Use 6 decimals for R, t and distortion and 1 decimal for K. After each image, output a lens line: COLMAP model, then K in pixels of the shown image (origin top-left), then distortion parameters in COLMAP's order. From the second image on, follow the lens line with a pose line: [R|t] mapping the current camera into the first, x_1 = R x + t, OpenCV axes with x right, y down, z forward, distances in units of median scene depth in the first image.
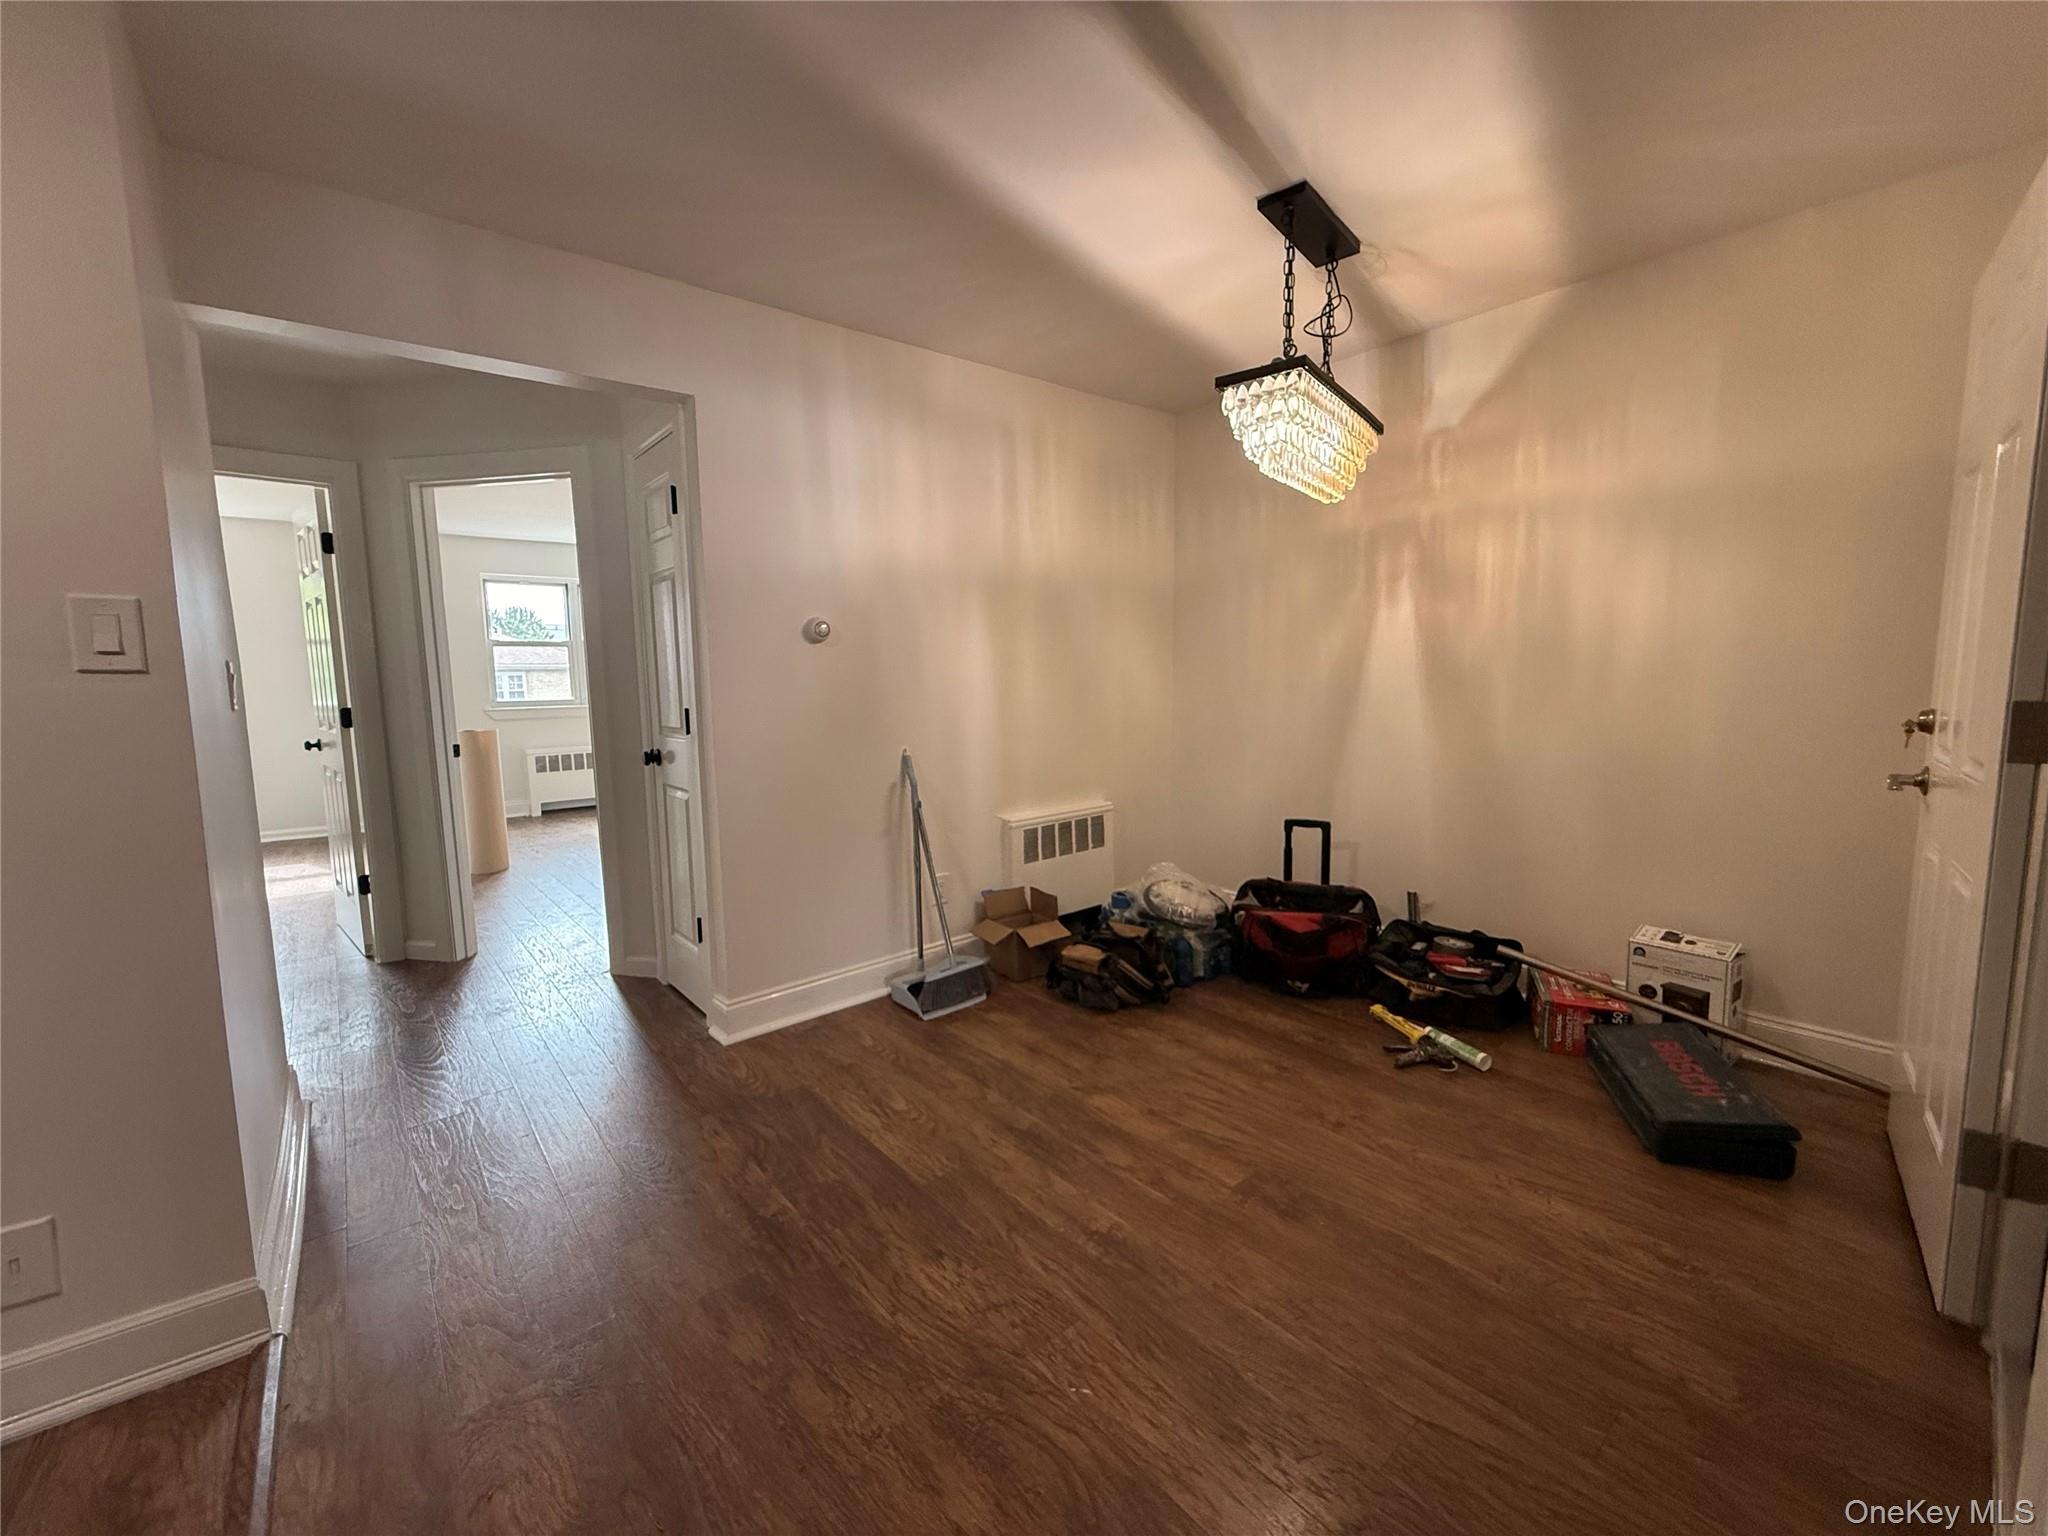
lens RADIAL K [[812.5, 0, 1029.1], [0, 812.5, 765.7], [0, 0, 1]] dist [-0.003183, 0.000073]
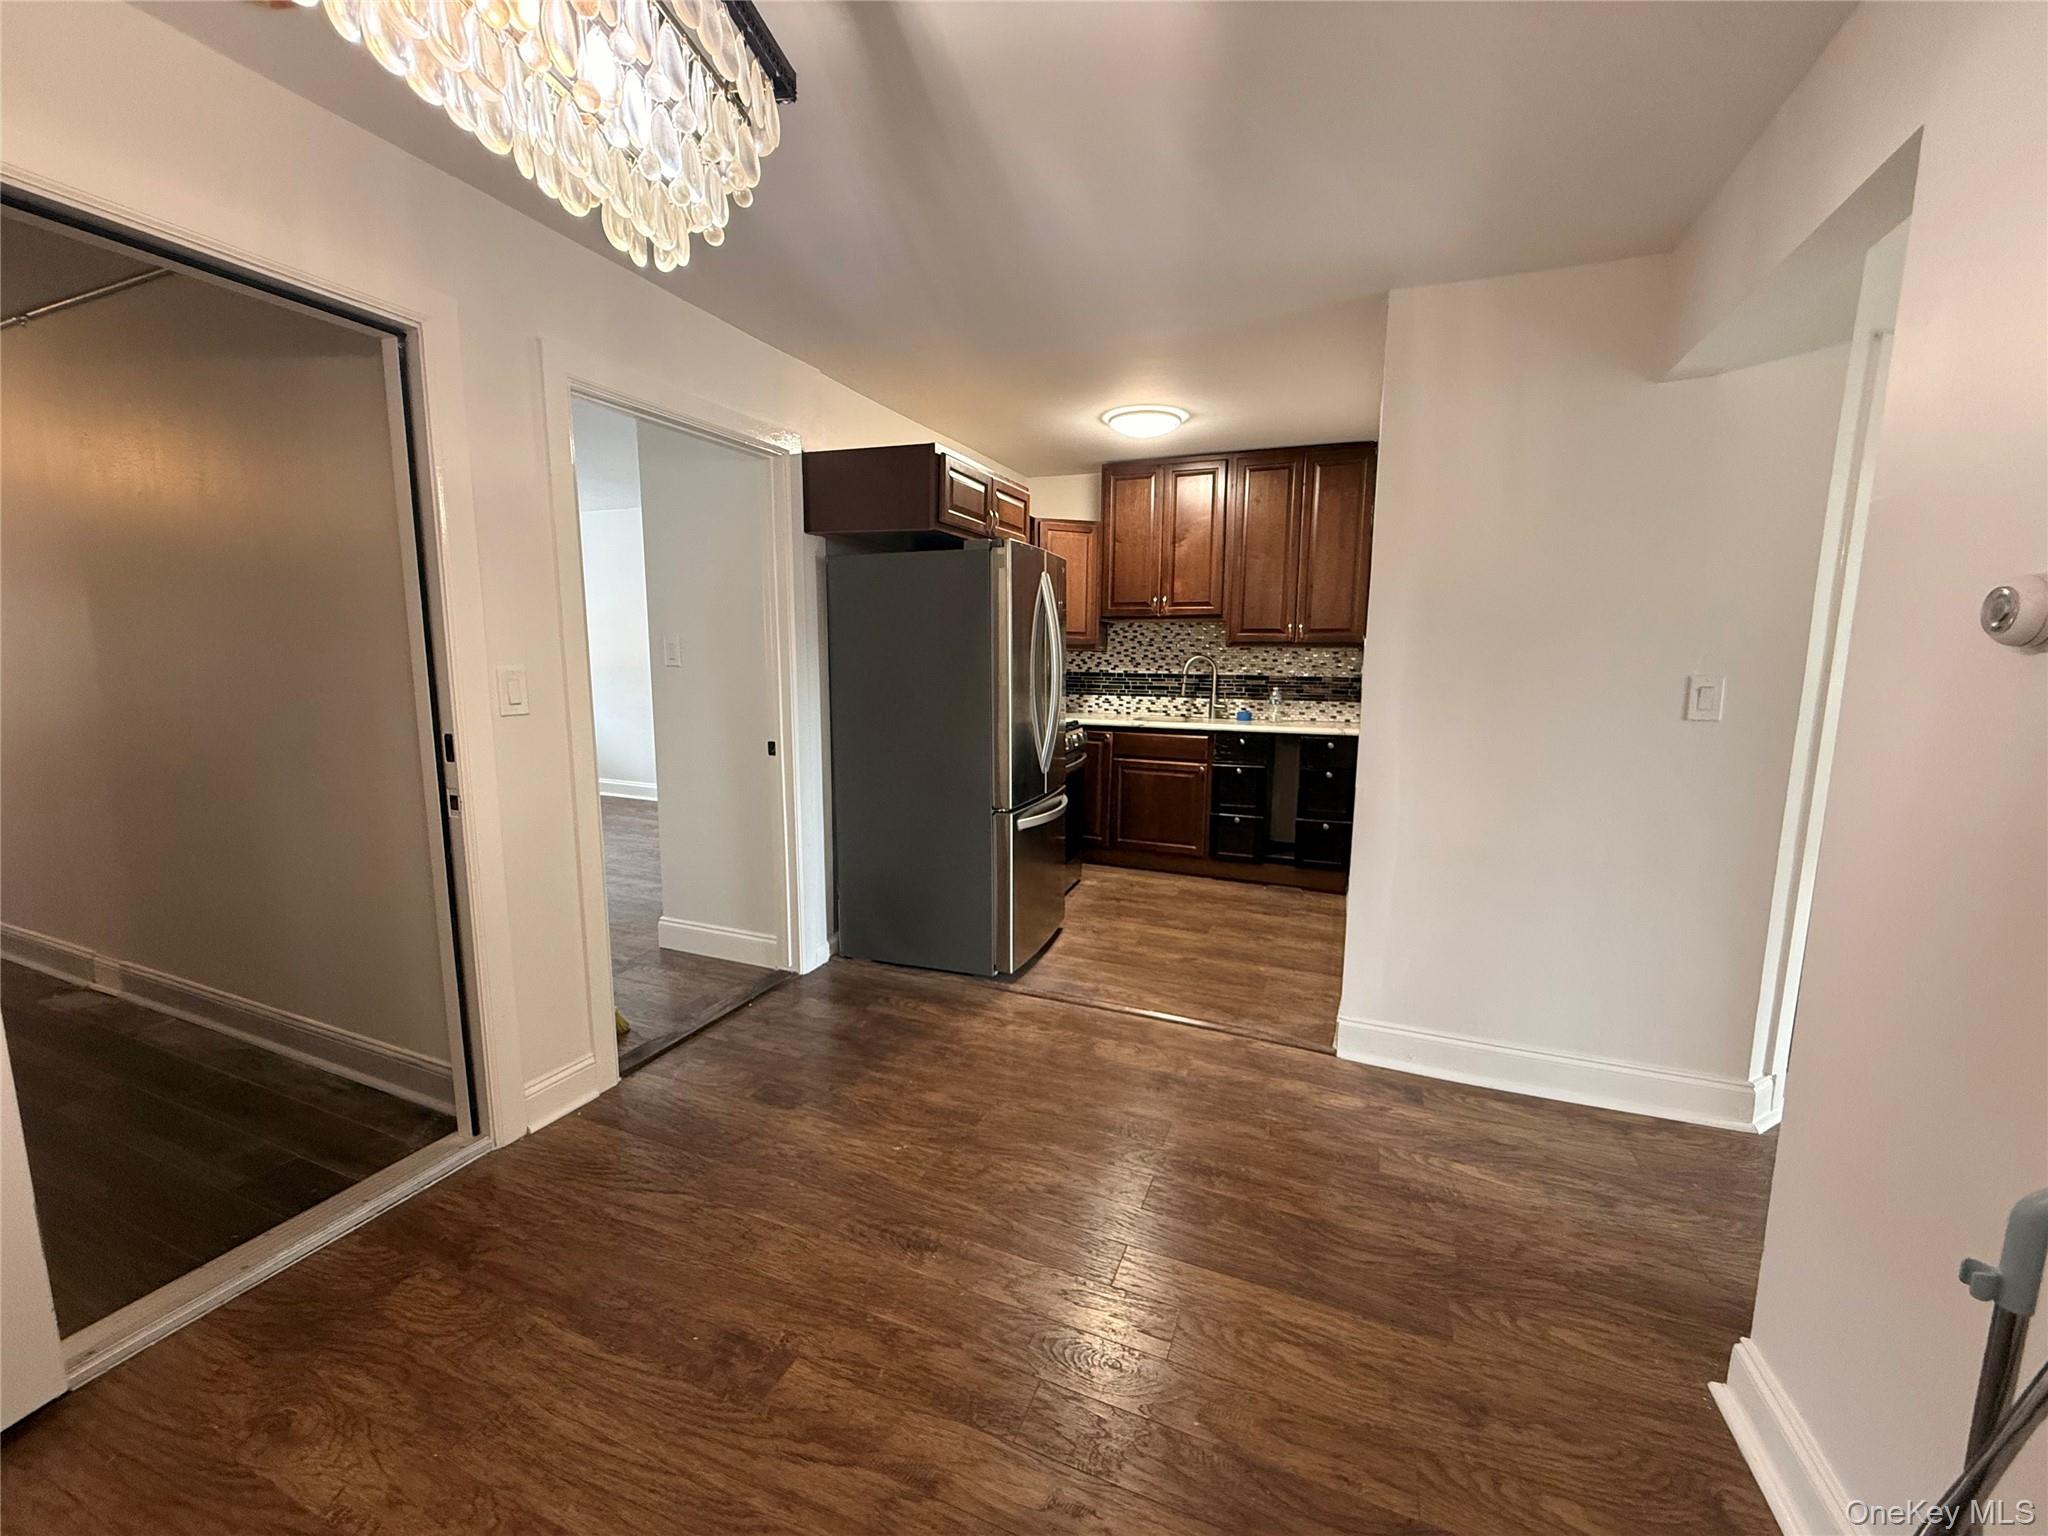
lens RADIAL K [[812.5, 0, 1026.9], [0, 812.5, 769.1], [0, 0, 1]] dist [-0.003183, 0.000073]
pose [[-0.885092, 0.072876, -0.459675, 0.399959], [-0.044661, 0.969808, 0.239745, -0.267465], [0.463268, 0.232726, -0.855115, 1.760493]]
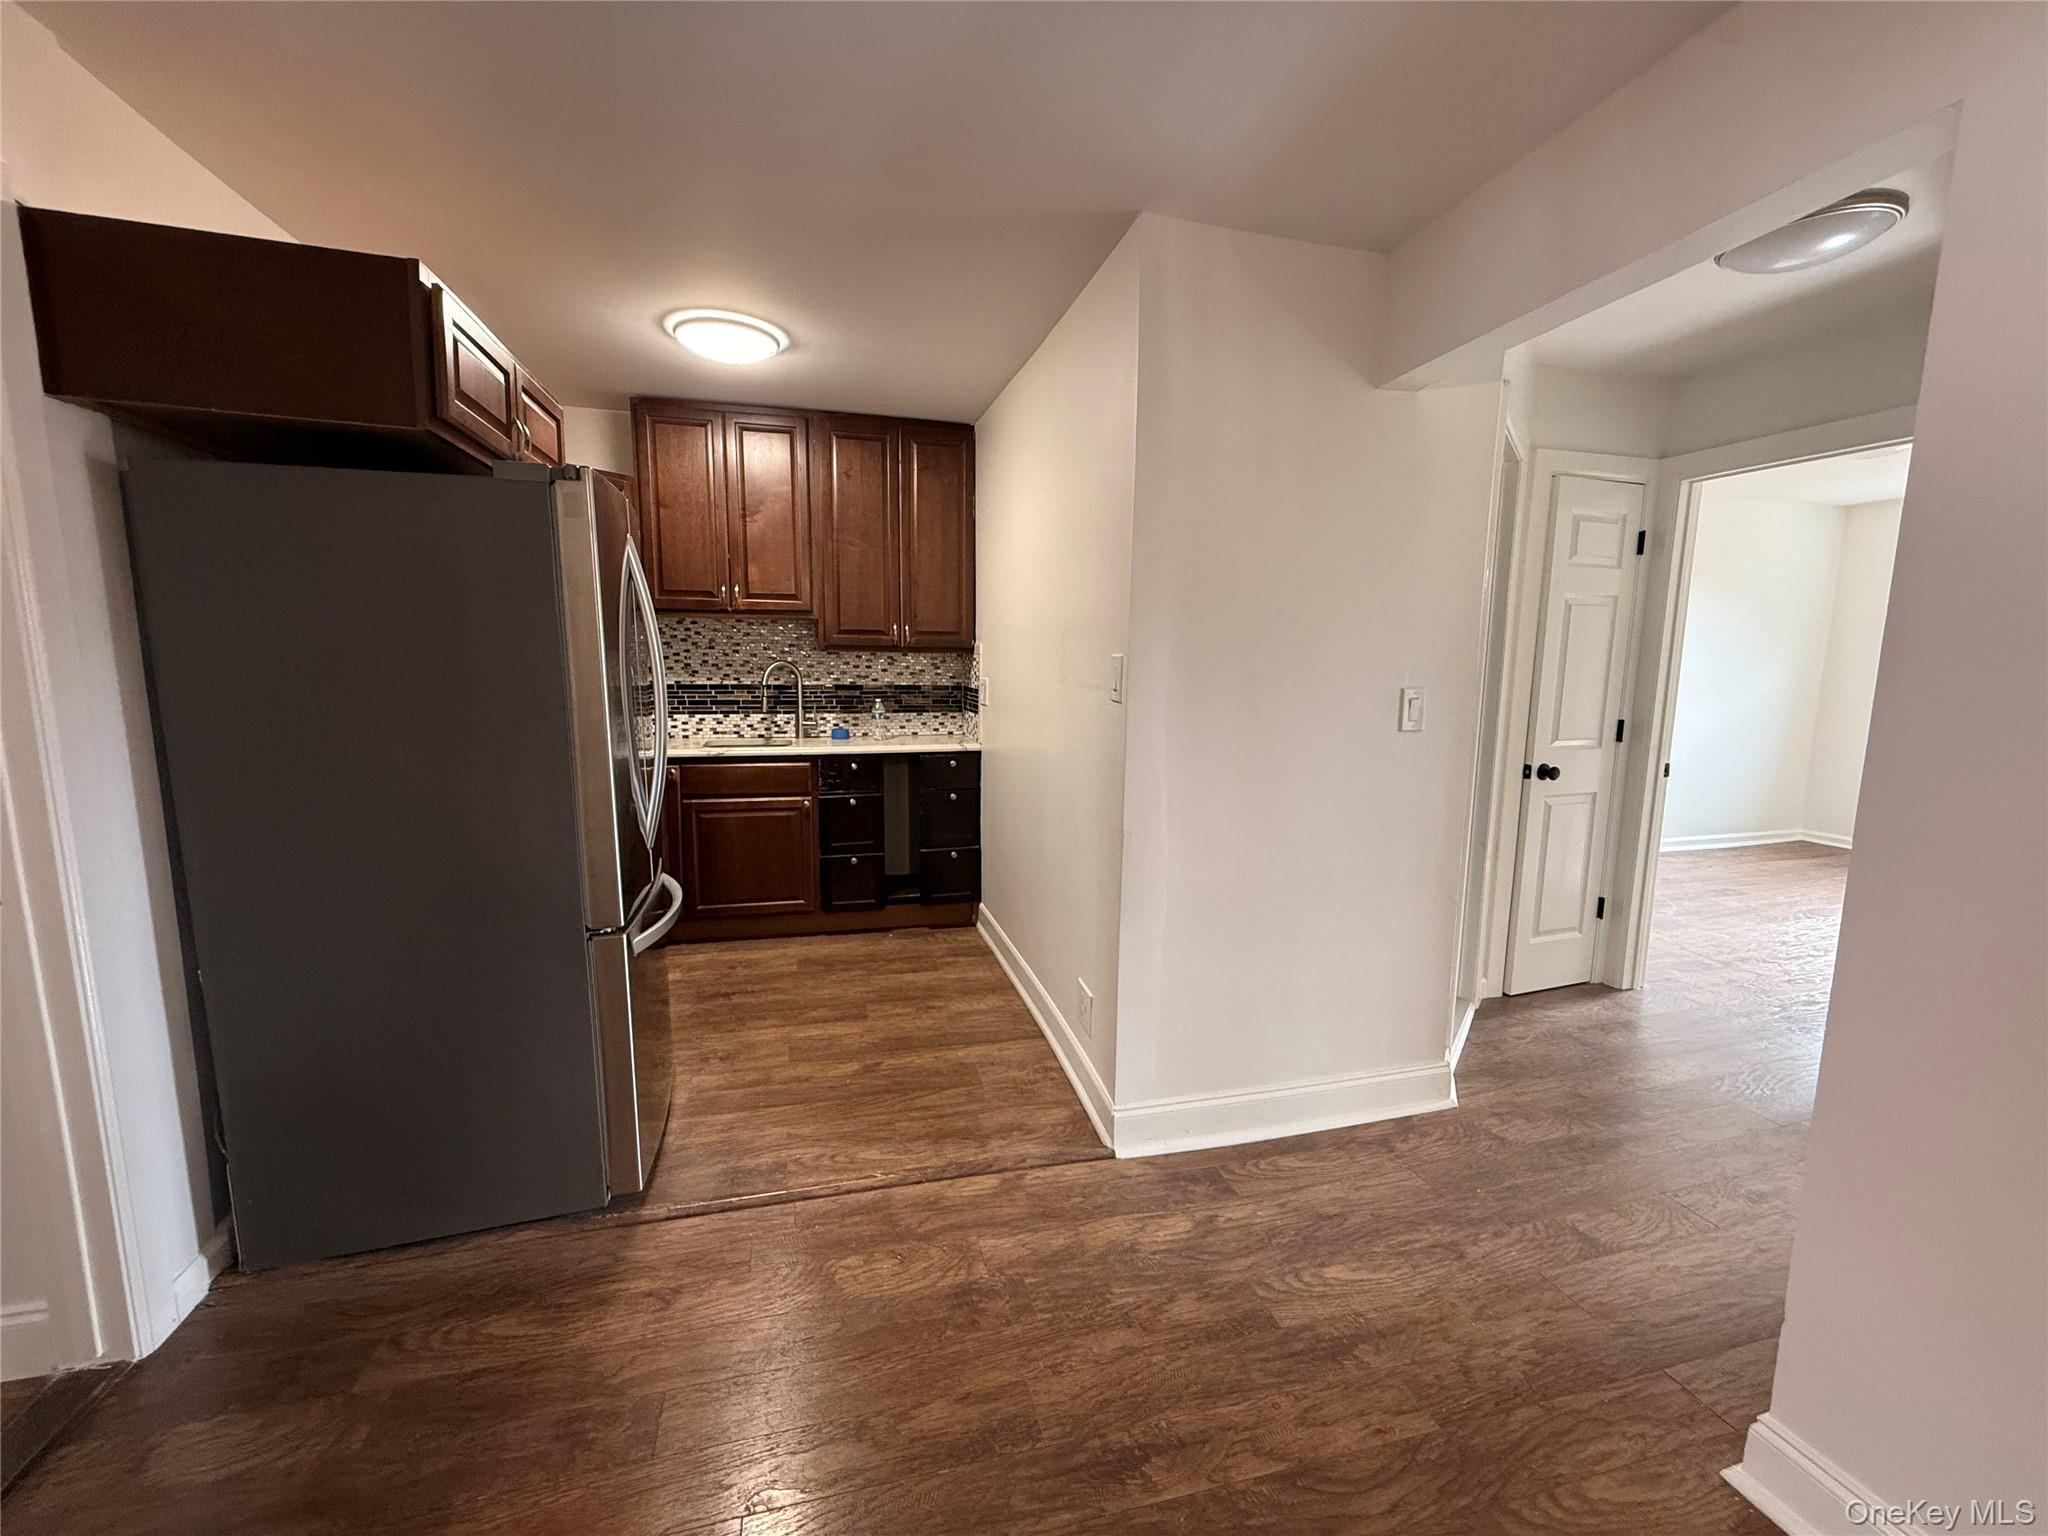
lens RADIAL K [[812.5, 0, 1023.2], [0, 812.5, 767.9], [0, 0, 1]] dist [-0.003183, 0.000073]
pose [[-0.428823, 0.130879, -0.893858, 0.319377], [-0.100654, 0.976367, 0.191249, -0.213053], [0.897764, 0.171982, -0.405515, 1.129693]]
